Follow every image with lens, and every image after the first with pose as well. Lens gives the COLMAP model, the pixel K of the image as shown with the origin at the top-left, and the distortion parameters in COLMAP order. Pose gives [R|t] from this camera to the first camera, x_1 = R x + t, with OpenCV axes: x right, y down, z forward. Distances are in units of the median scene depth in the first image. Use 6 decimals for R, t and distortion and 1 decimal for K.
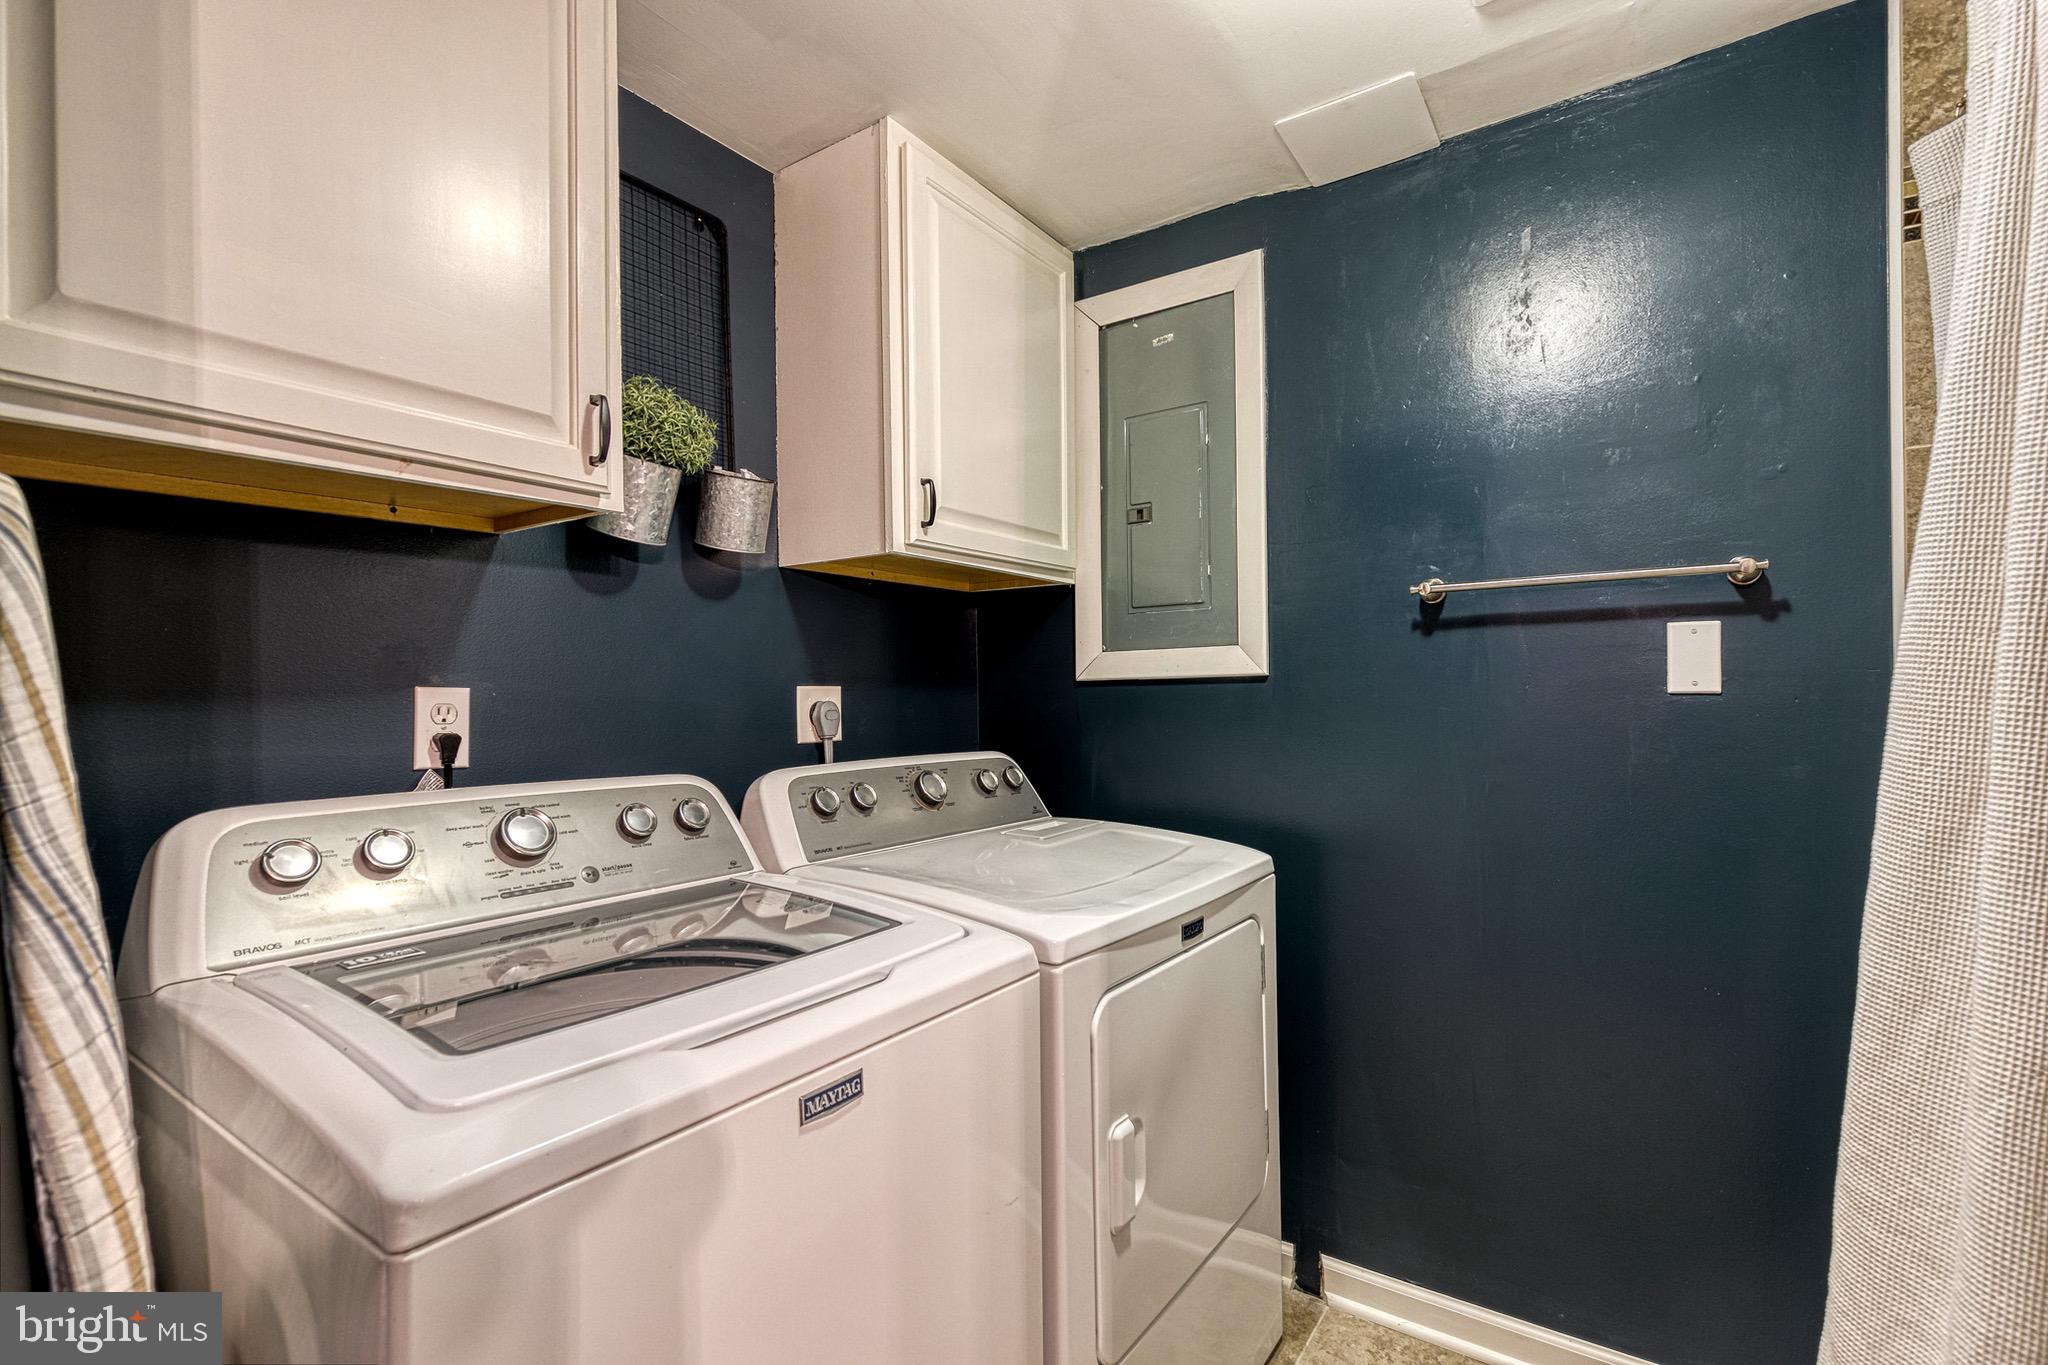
lens RADIAL K [[926.0, 0, 1041.0], [0, 926.0, 687.8], [0, 0, 1]] dist [0.009500, -0.001271]
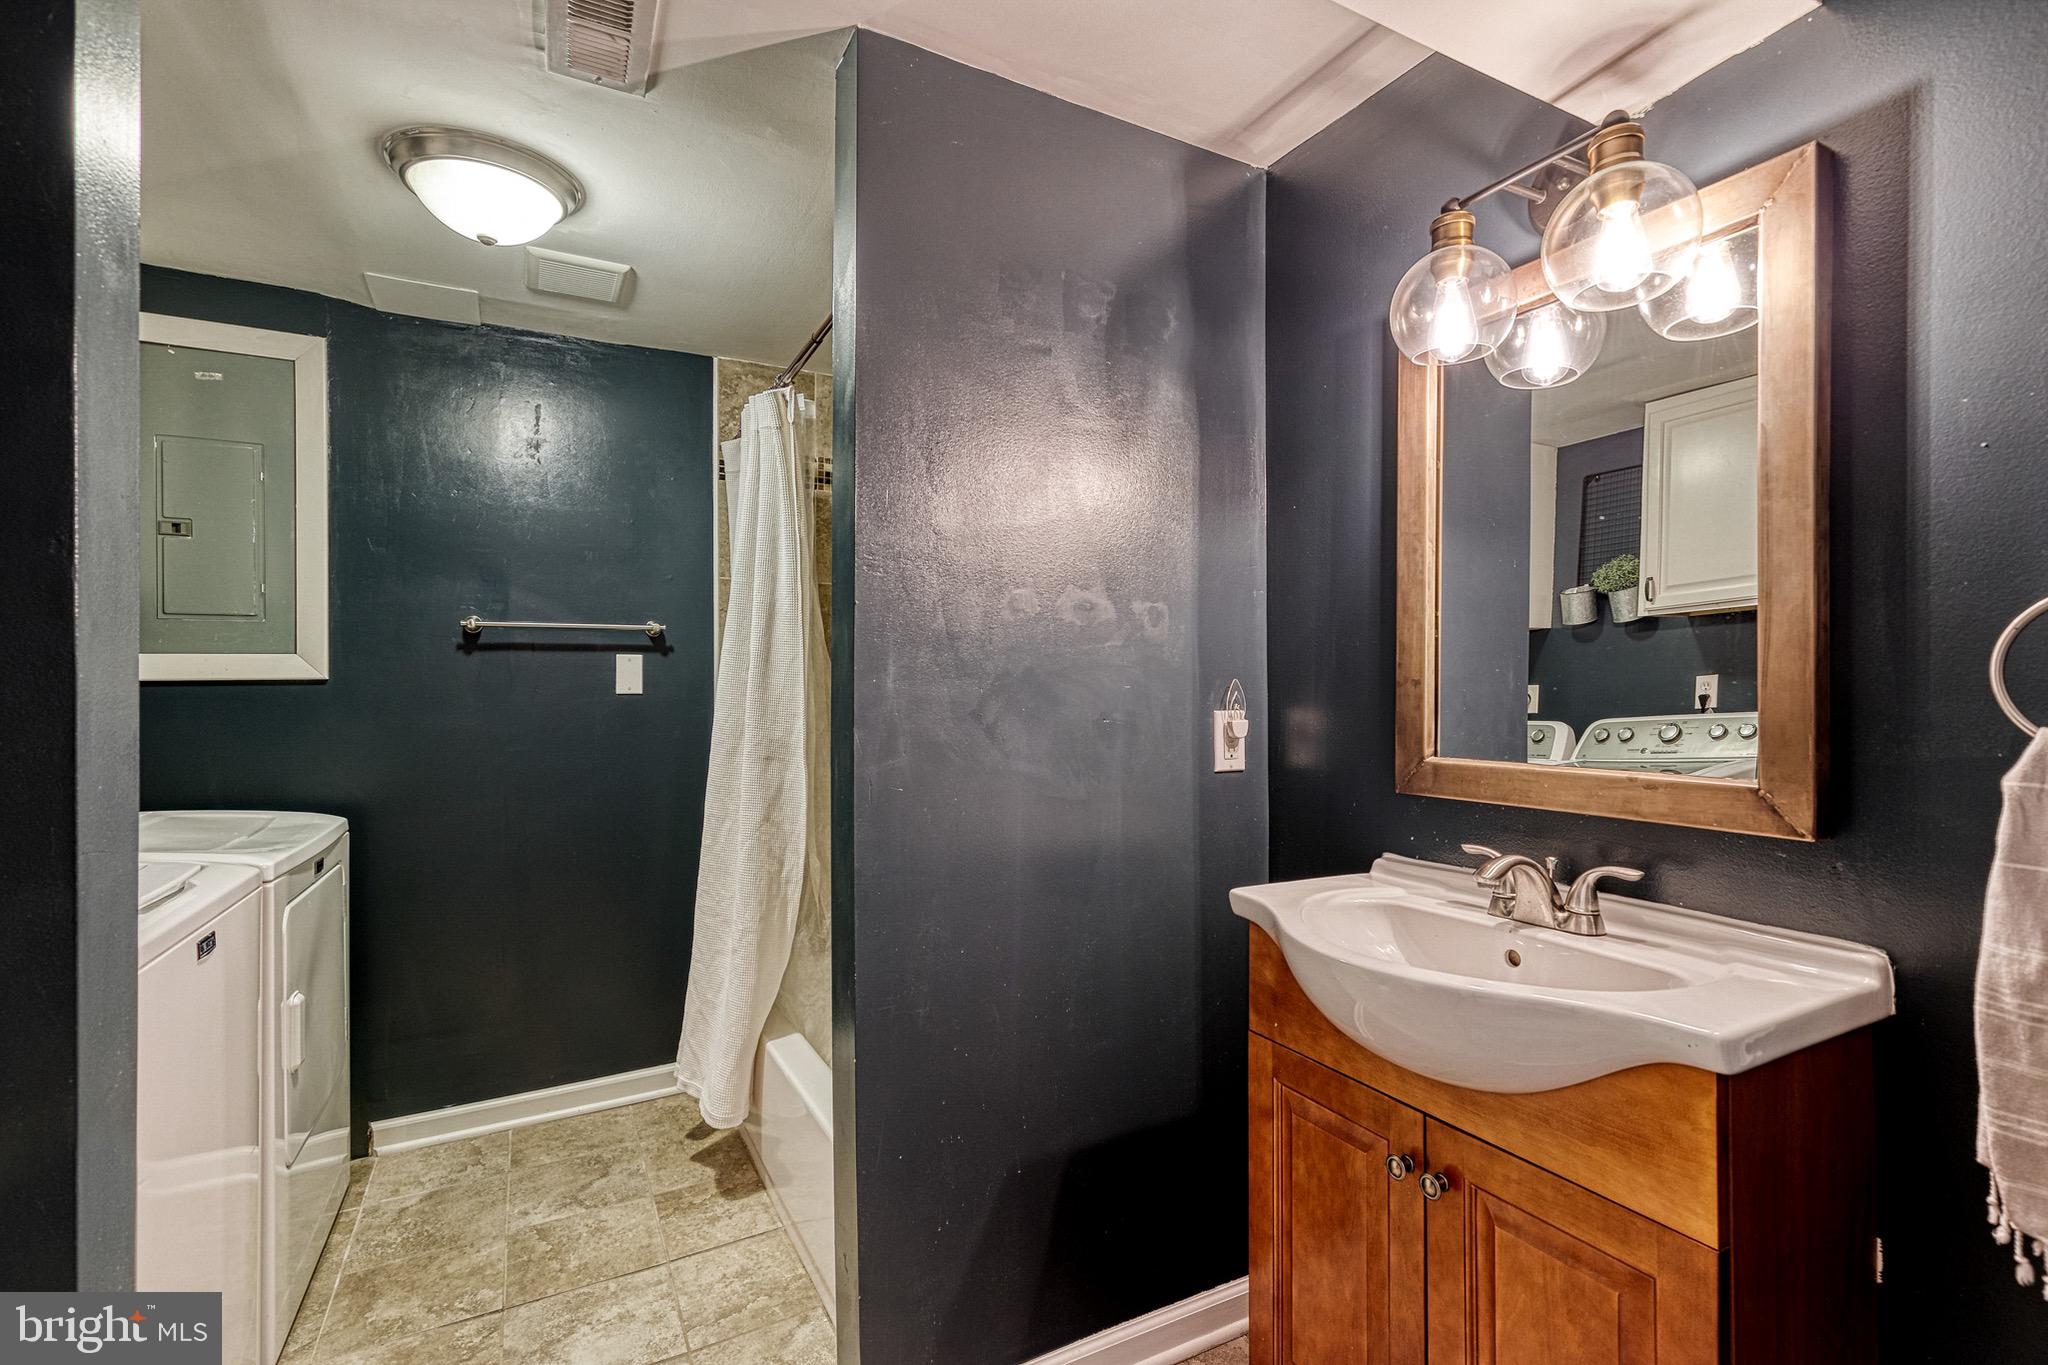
lens RADIAL K [[896.6, 0, 1020.8], [0, 896.6, 683.2], [0, 0, 1]] dist [-0.000403, -0.000143]
pose [[0.466696, 0.013454, 0.884315, -0.468290], [-0.004470, 0.999907, -0.012854, 0.003759], [-0.884406, 0.002046, 0.466713, -0.472187]]
